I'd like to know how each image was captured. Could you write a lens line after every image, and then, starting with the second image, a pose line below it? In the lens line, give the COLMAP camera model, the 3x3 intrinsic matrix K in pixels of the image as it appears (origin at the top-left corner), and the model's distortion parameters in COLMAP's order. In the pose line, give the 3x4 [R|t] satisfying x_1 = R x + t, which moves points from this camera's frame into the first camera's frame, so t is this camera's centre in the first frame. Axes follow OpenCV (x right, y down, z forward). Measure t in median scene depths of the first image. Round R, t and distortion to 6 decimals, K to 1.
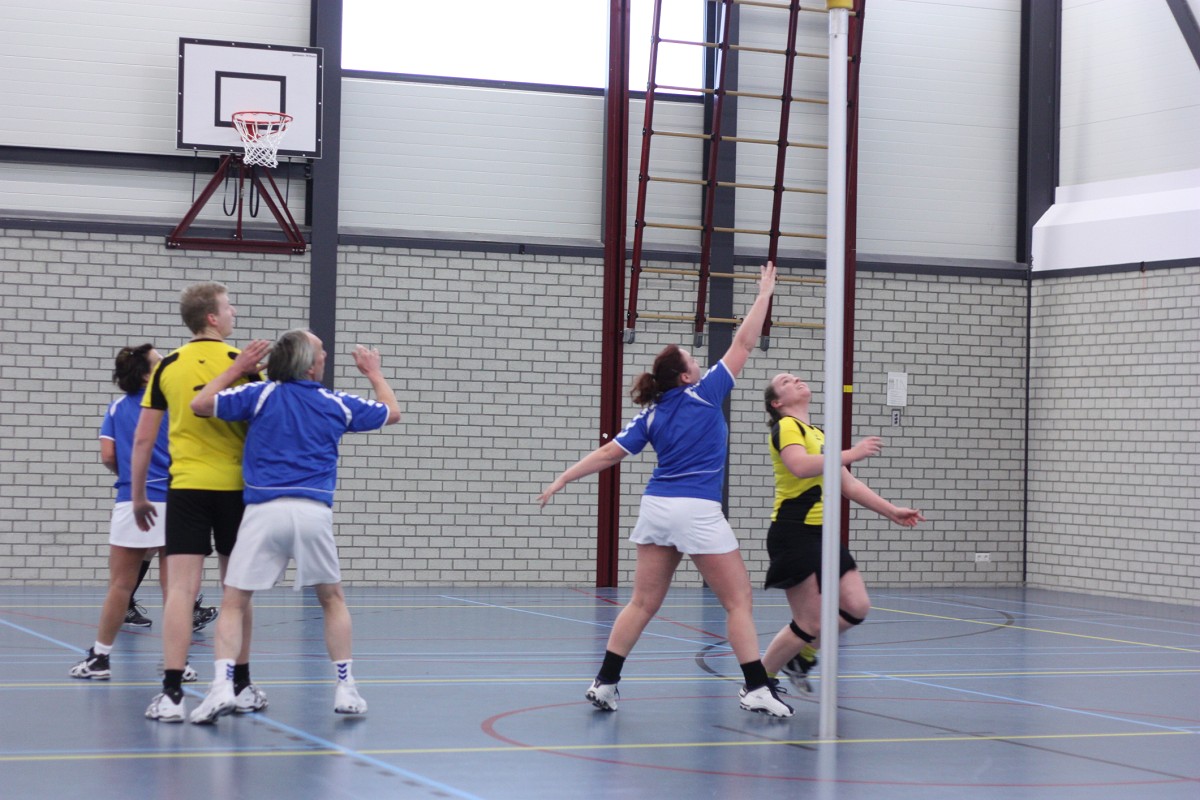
lens RADIAL K [[2894.2, 0, 590.1], [0, 2894.2, 398.4], [0, 0, 1]] dist [-0.068949, 0.000000]
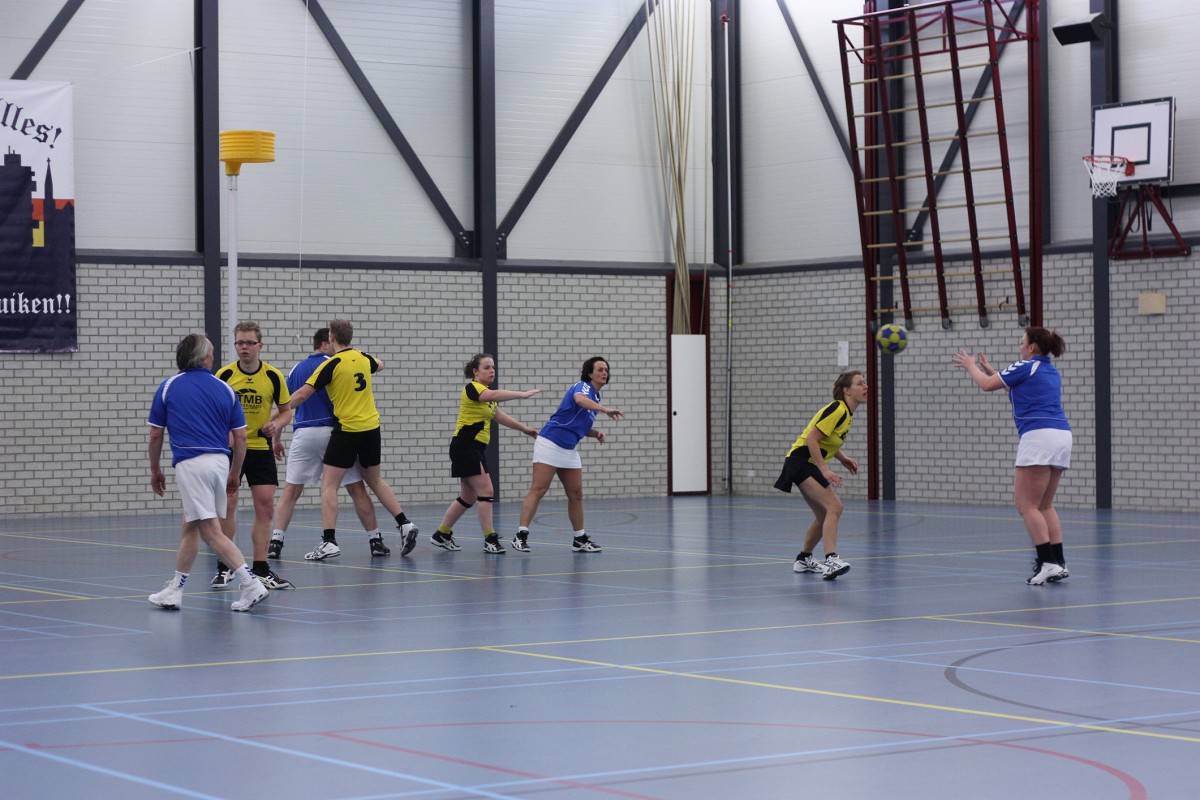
lens RADIAL K [[2894.2, 0, 601.0], [0, 2894.2, 397.6], [0, 0, 1]] dist [-0.068949, 0.000000]
pose [[0.193058, -0.025550, -0.980855, 1.132911], [0.025952, 0.999444, -0.020927, 0.034648], [0.980844, -0.021415, 0.193614, 0.498264]]
